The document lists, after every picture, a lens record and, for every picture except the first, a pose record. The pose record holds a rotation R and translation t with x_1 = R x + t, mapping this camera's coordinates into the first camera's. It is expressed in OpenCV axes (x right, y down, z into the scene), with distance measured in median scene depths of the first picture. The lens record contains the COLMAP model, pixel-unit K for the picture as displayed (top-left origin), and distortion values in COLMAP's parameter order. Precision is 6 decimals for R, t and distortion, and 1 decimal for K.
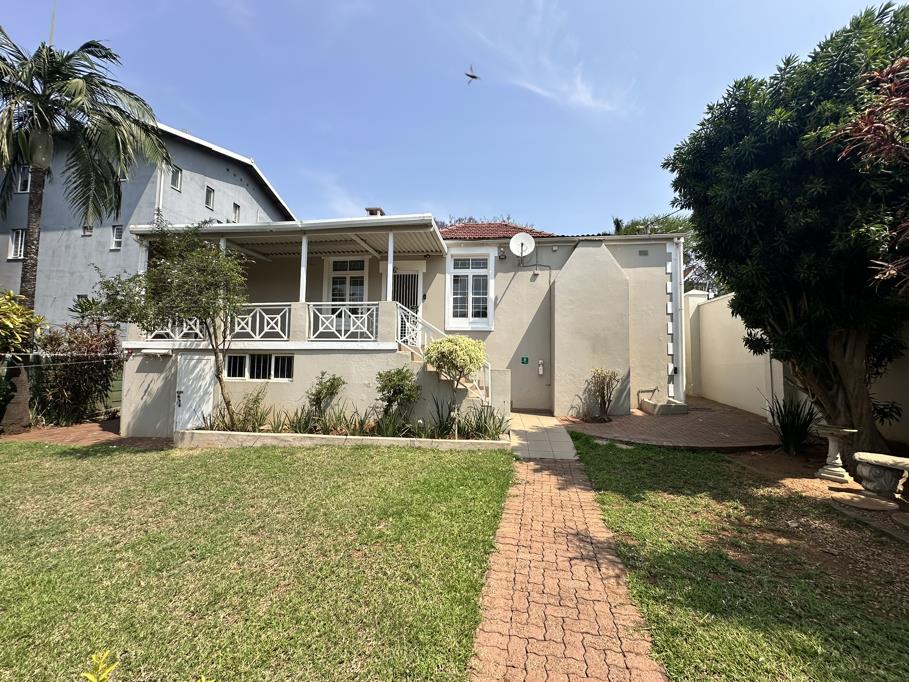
lens RADIAL K [[355.6, 0, 456.1], [0, 355.6, 342.5], [0, 0, 1]] dist [-0.004133, -0.000321]
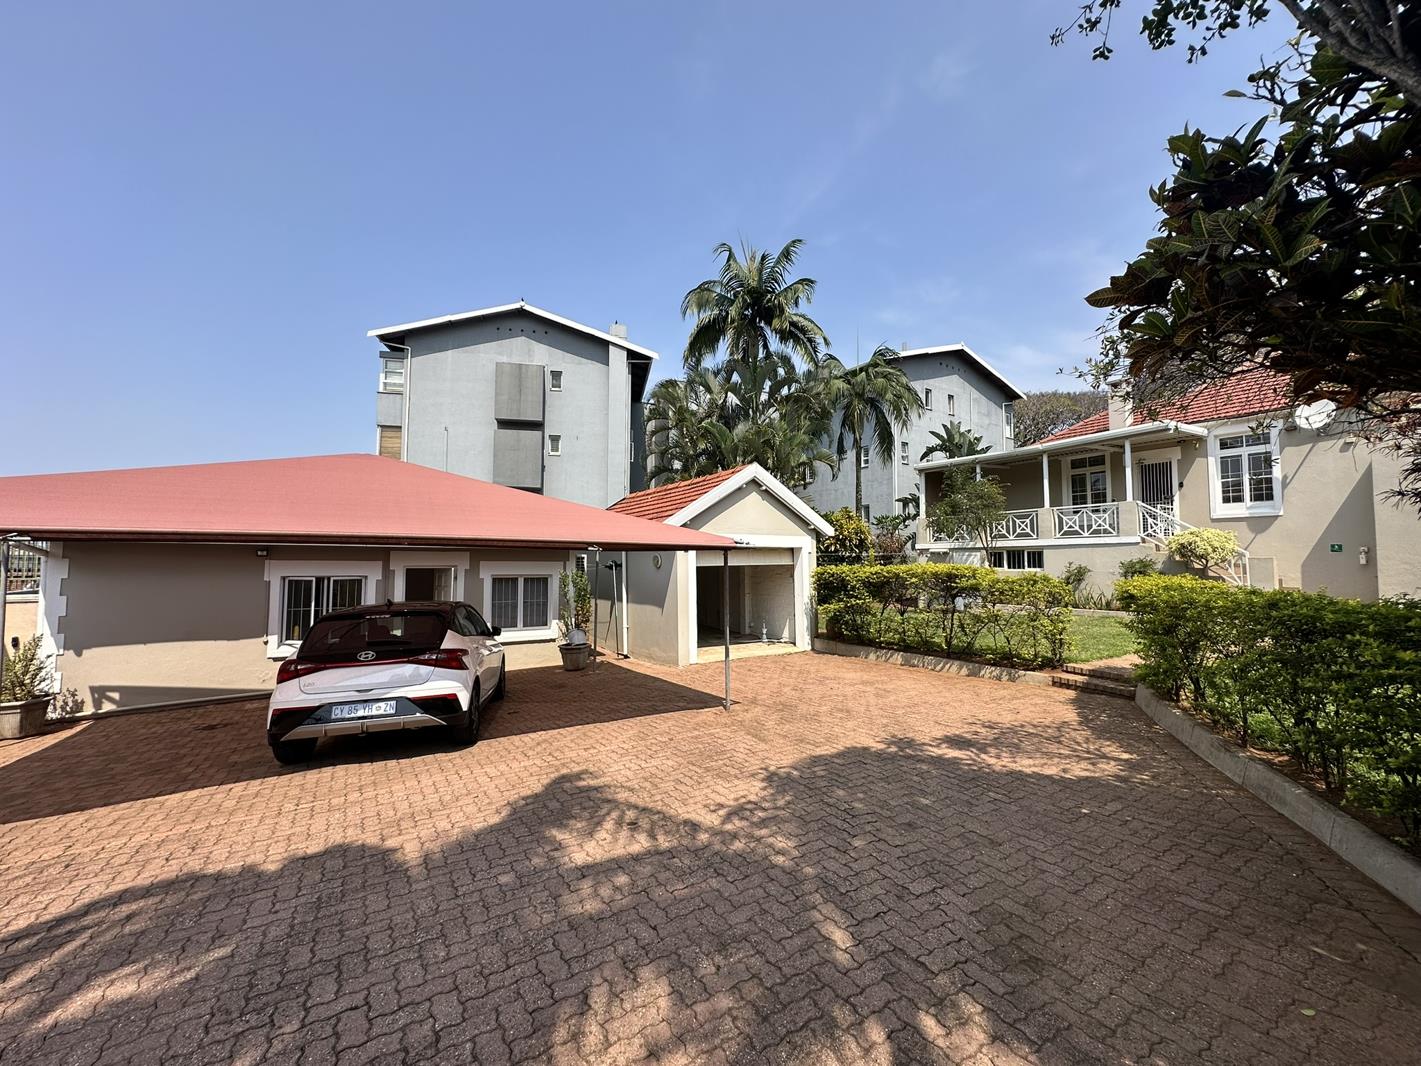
lens RADIAL K [[555.9, 0, 712.5], [0, 555.9, 532.8], [0, 0, 1]] dist [-0.004133, -0.000321]
pose [[0.612407, -0.055047, -0.788624, 0.376570], [0.056750, 0.998060, -0.025597, -0.040923], [0.788503, -0.029079, 0.614343, -1.115935]]
